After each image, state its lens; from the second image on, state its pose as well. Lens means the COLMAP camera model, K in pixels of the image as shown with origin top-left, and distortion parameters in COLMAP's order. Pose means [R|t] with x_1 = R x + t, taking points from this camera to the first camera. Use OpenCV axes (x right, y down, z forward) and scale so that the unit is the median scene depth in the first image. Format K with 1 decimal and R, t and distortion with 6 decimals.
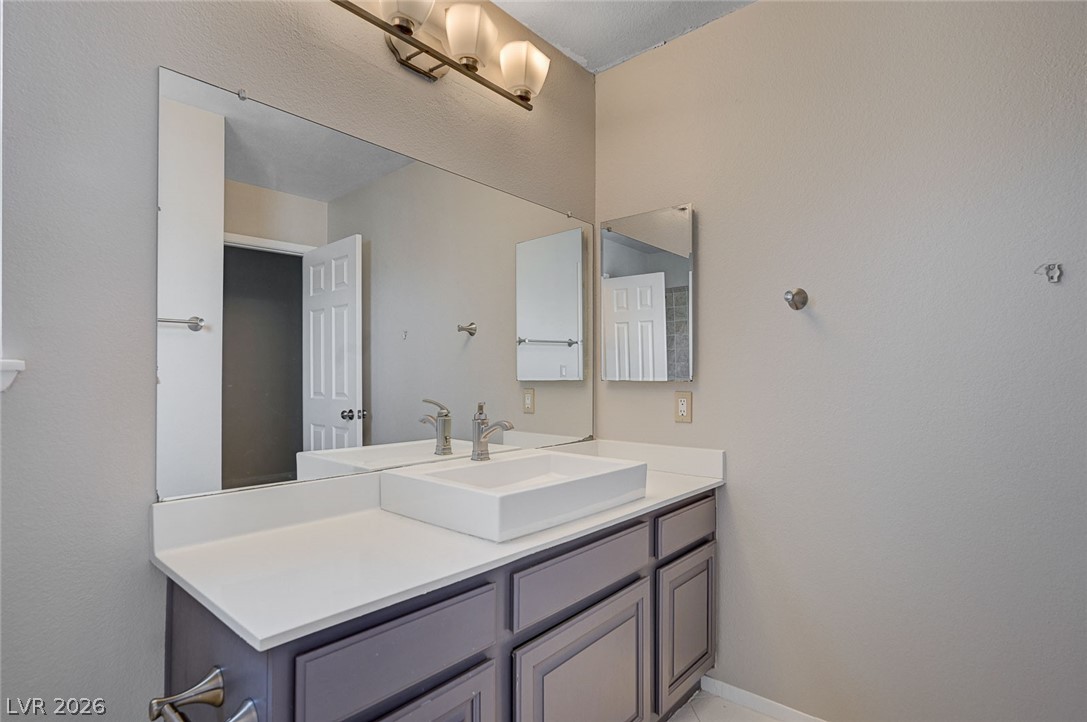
lens RADIAL K [[531.3, 0, 543.3], [0, 531.3, 379.3], [0, 0, 1]] dist [0.001171, 0.000063]
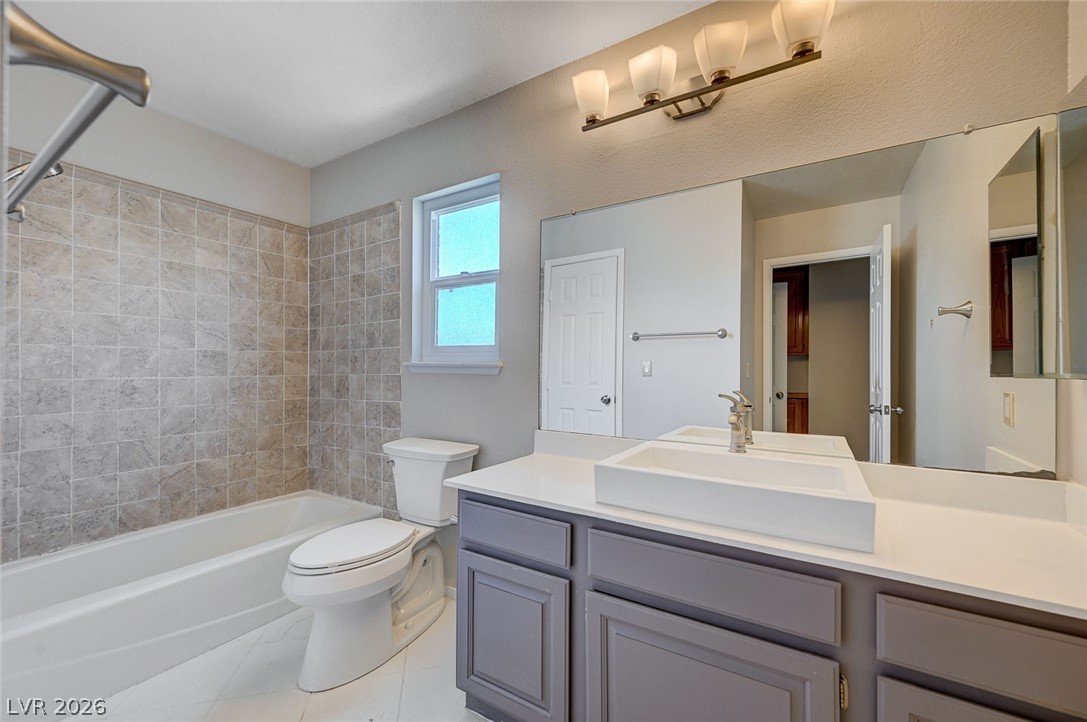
lens RADIAL K [[434.8, 0, 547.3], [0, 434.8, 368.8], [0, 0, 1]] dist [-0.000186, 0.000028]
pose [[0.163058, -0.000116, -0.986617, 0.596565], [-0.010399, 0.999944, -0.001836, -0.001774], [0.986562, 0.010559, 0.163047, 0.467164]]
